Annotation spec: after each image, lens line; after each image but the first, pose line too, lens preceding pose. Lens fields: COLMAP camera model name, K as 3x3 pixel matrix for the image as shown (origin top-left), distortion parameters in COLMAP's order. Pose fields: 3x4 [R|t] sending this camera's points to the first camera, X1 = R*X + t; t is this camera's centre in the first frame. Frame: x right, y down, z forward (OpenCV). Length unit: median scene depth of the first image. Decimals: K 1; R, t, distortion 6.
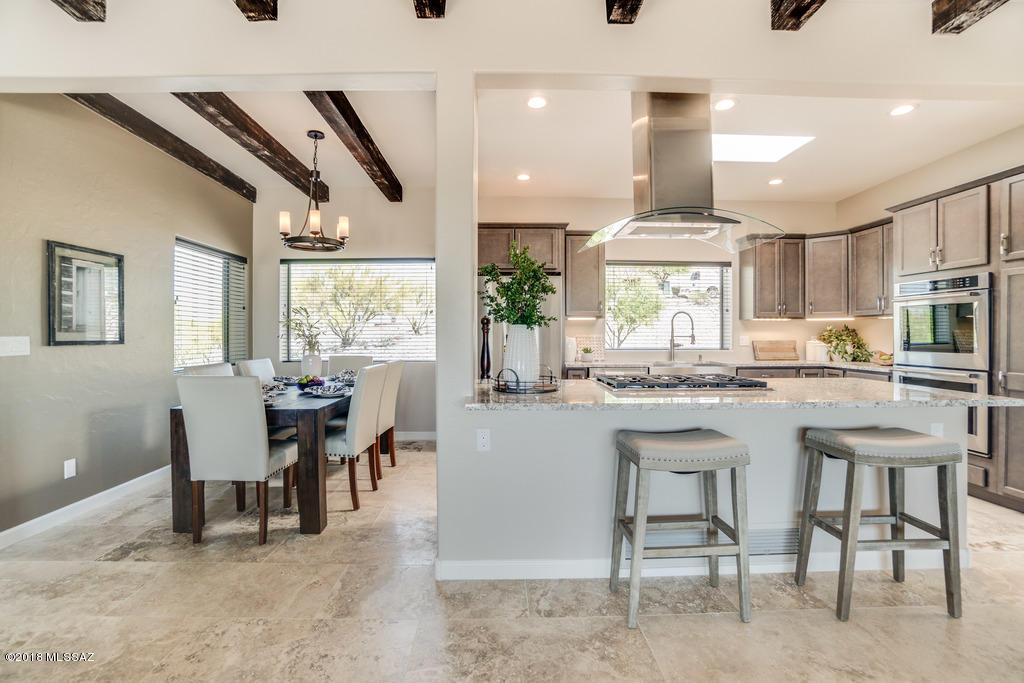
lens RADIAL K [[453.6, 0, 501.0], [0, 453.6, 334.1], [0, 0, 1]] dist [-0.047774, 0.000128]
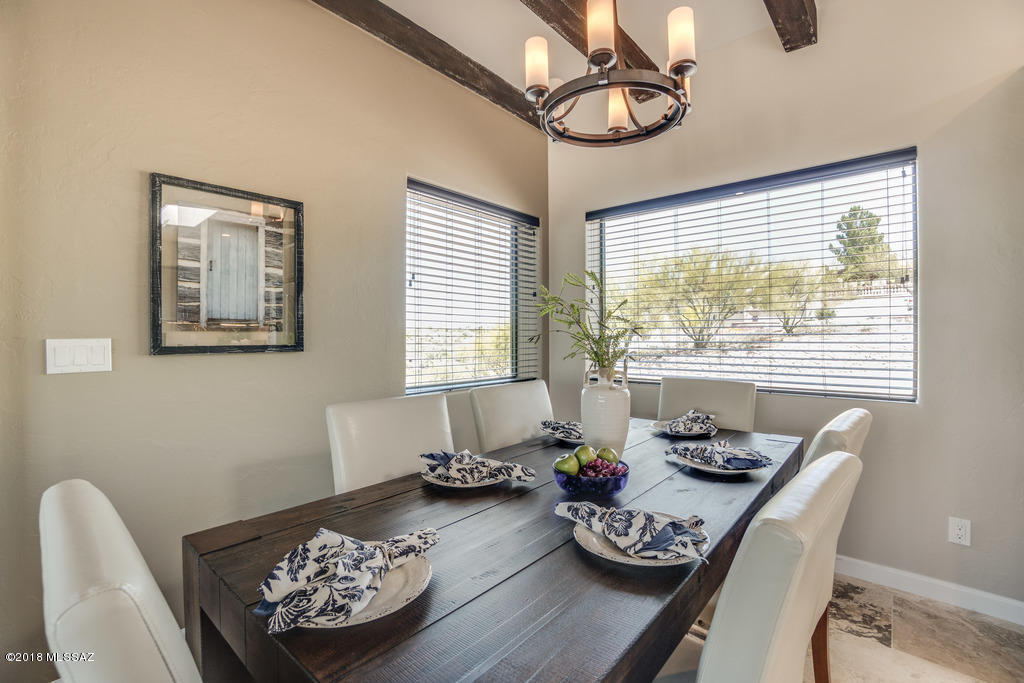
lens RADIAL K [[453.6, 0, 501.0], [0, 453.6, 334.1], [0, 0, 1]] dist [-0.047774, 0.000128]
pose [[0.733447, -0.000470, -0.679747, -0.182973], [-0.000518, 0.999999, -0.001250, 0.000425], [0.679747, 0.001269, 0.733446, 0.543774]]
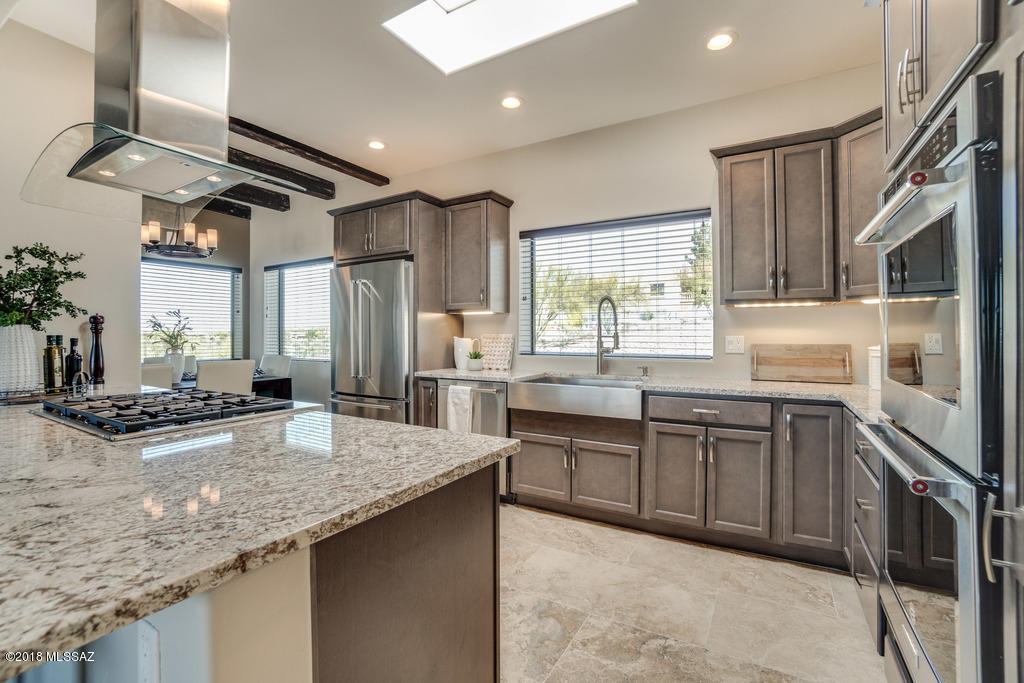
lens RADIAL K [[453.6, 0, 501.0], [0, 453.6, 334.1], [0, 0, 1]] dist [-0.047774, 0.000128]
pose [[0.845829, -0.002621, -0.533447, 0.703129], [0.003835, 0.999992, 0.001166, 0.000122], [0.533440, -0.003032, 0.845832, 0.434832]]
